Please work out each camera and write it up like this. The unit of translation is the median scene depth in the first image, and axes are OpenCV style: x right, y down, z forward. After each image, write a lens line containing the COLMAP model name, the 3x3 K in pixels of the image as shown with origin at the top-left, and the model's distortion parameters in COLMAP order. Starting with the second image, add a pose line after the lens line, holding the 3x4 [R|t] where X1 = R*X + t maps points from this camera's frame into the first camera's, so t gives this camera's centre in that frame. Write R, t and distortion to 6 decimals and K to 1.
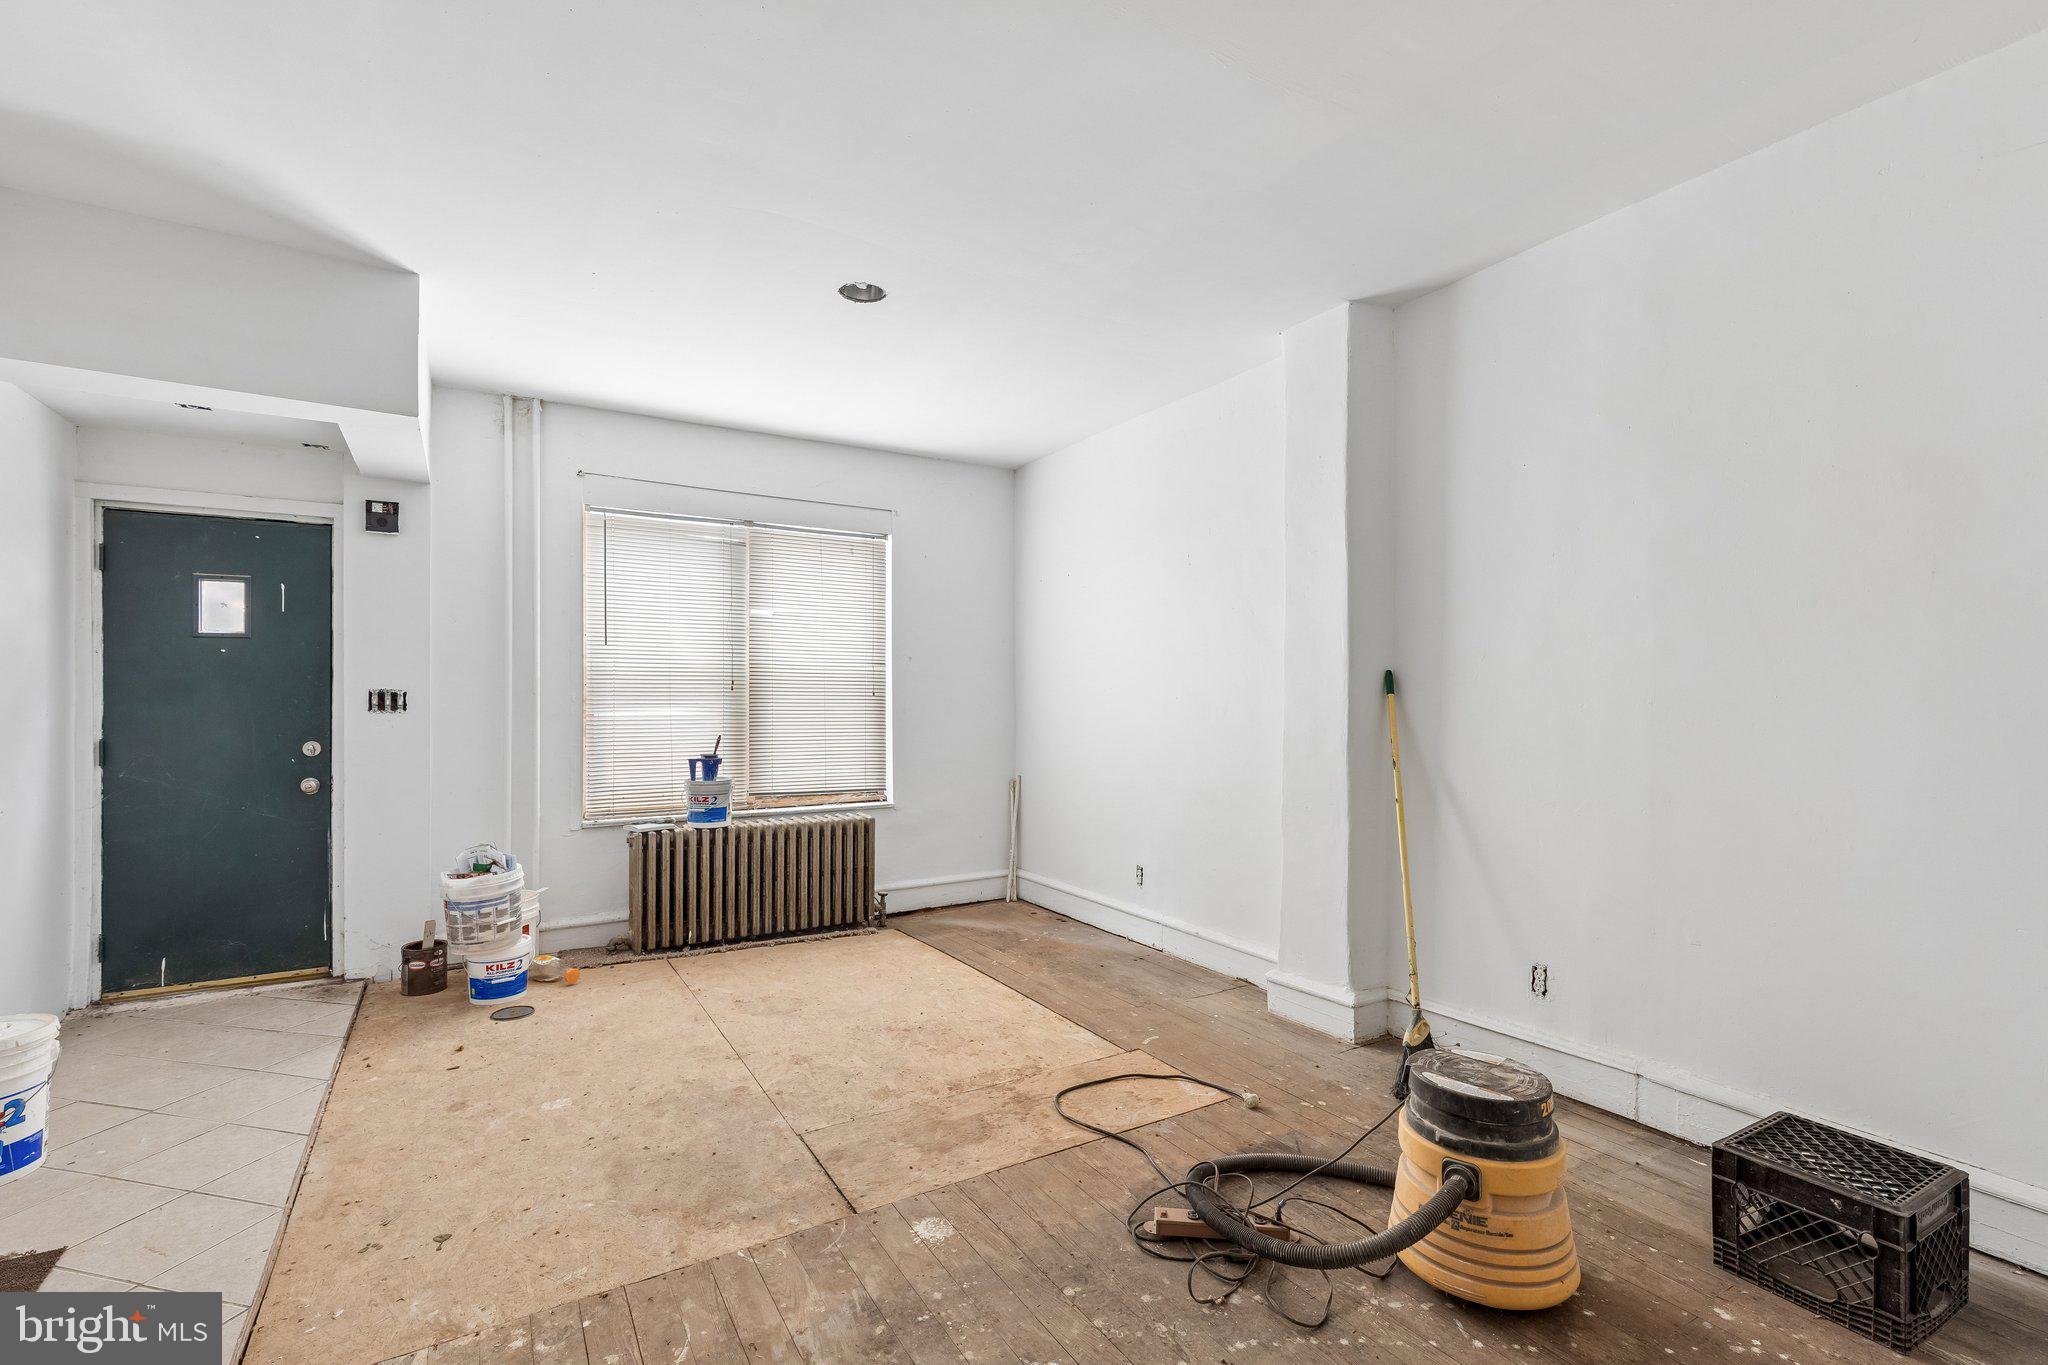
lens RADIAL K [[918.4, 0, 1028.6], [0, 918.4, 690.9], [0, 0, 1]] dist [0.003568, 0.000467]
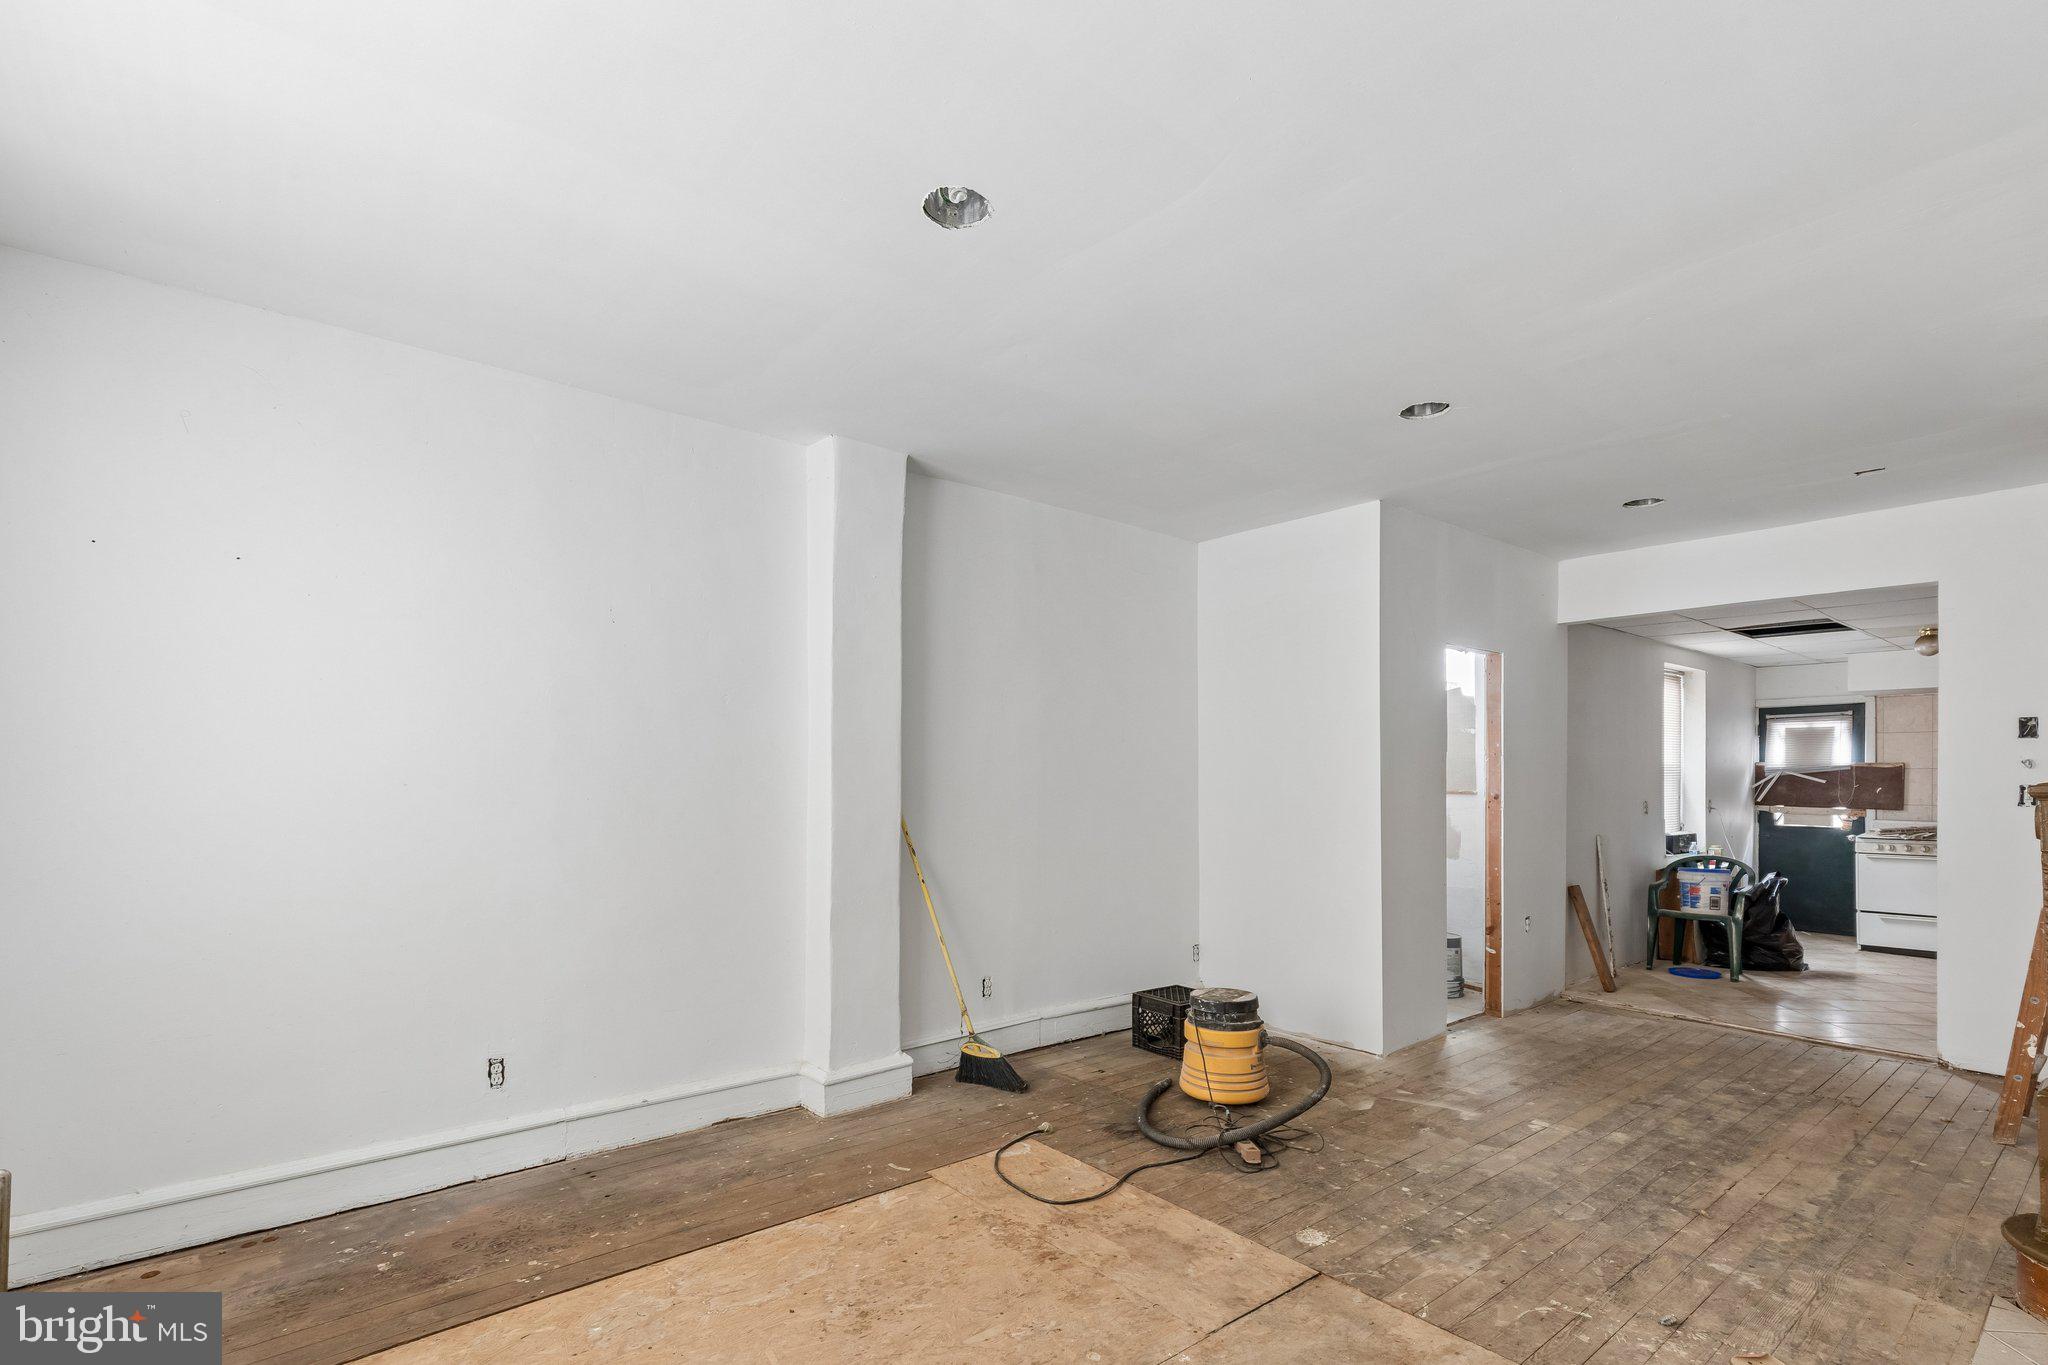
lens RADIAL K [[959.8, 0, 1027.0], [0, 959.8, 779.0], [0, 0, 1]] dist [0.003328, 0.000315]
pose [[-0.147664, 0.004316, 0.989028, -1.040293], [-0.010664, 0.999925, -0.005956, -0.013761], [-0.988980, -0.011426, -0.147607, 1.238094]]
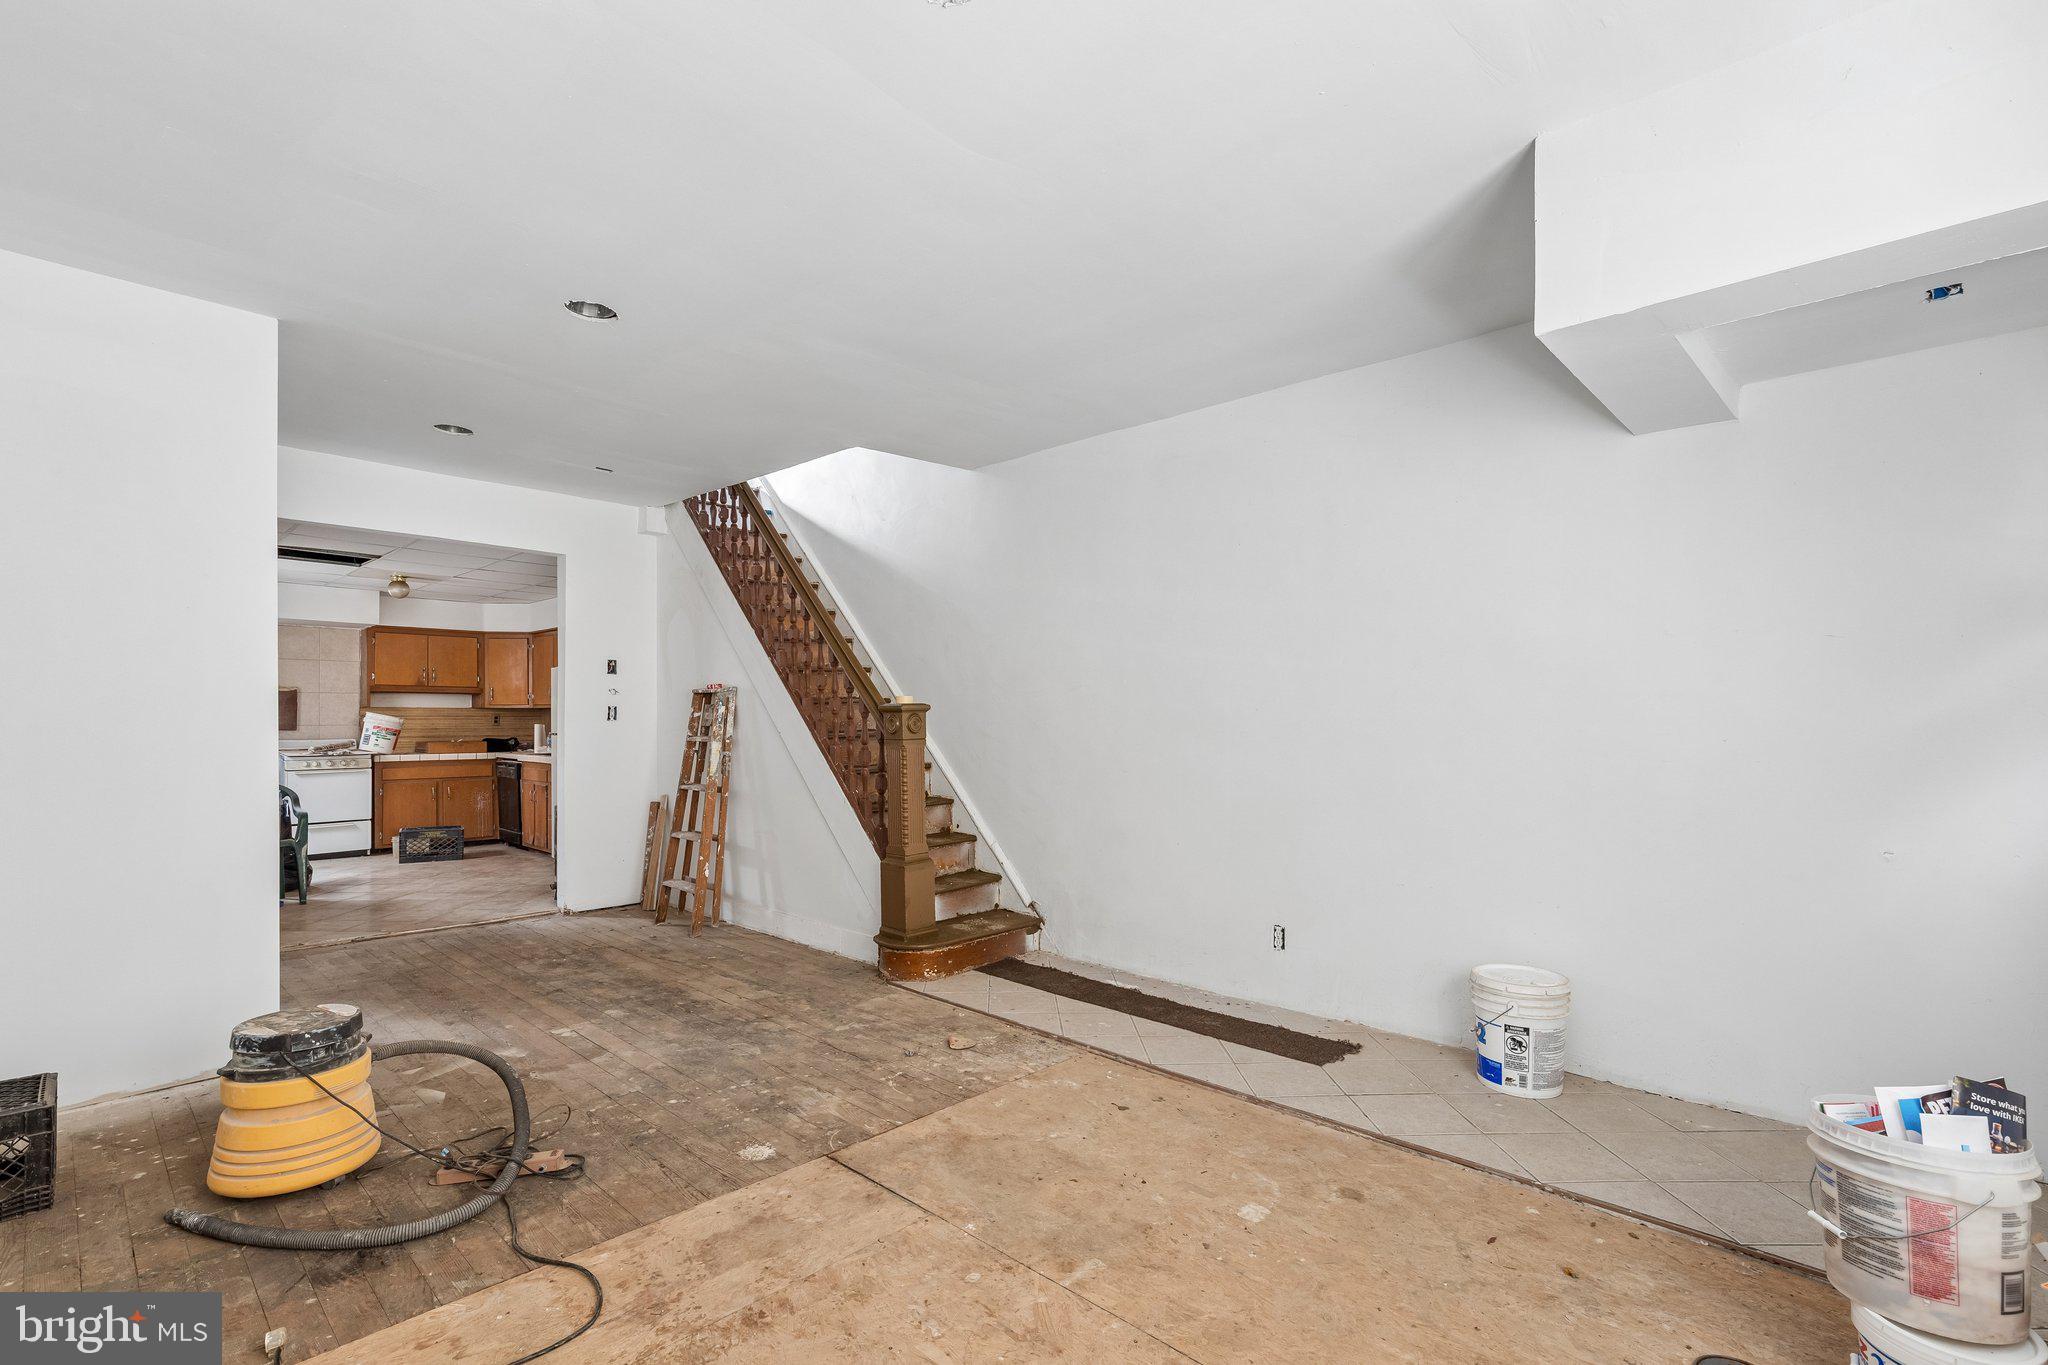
lens RADIAL K [[932.0, 0, 1032.2], [0, 932.0, 721.3], [0, 0, 1]] dist [0.002168, 0.000246]
pose [[-0.963853, 0.001163, -0.266434, -0.099935], [0.001138, 0.999999, 0.000246, 0.006759], [0.266434, -0.000066, -0.963853, 1.807033]]
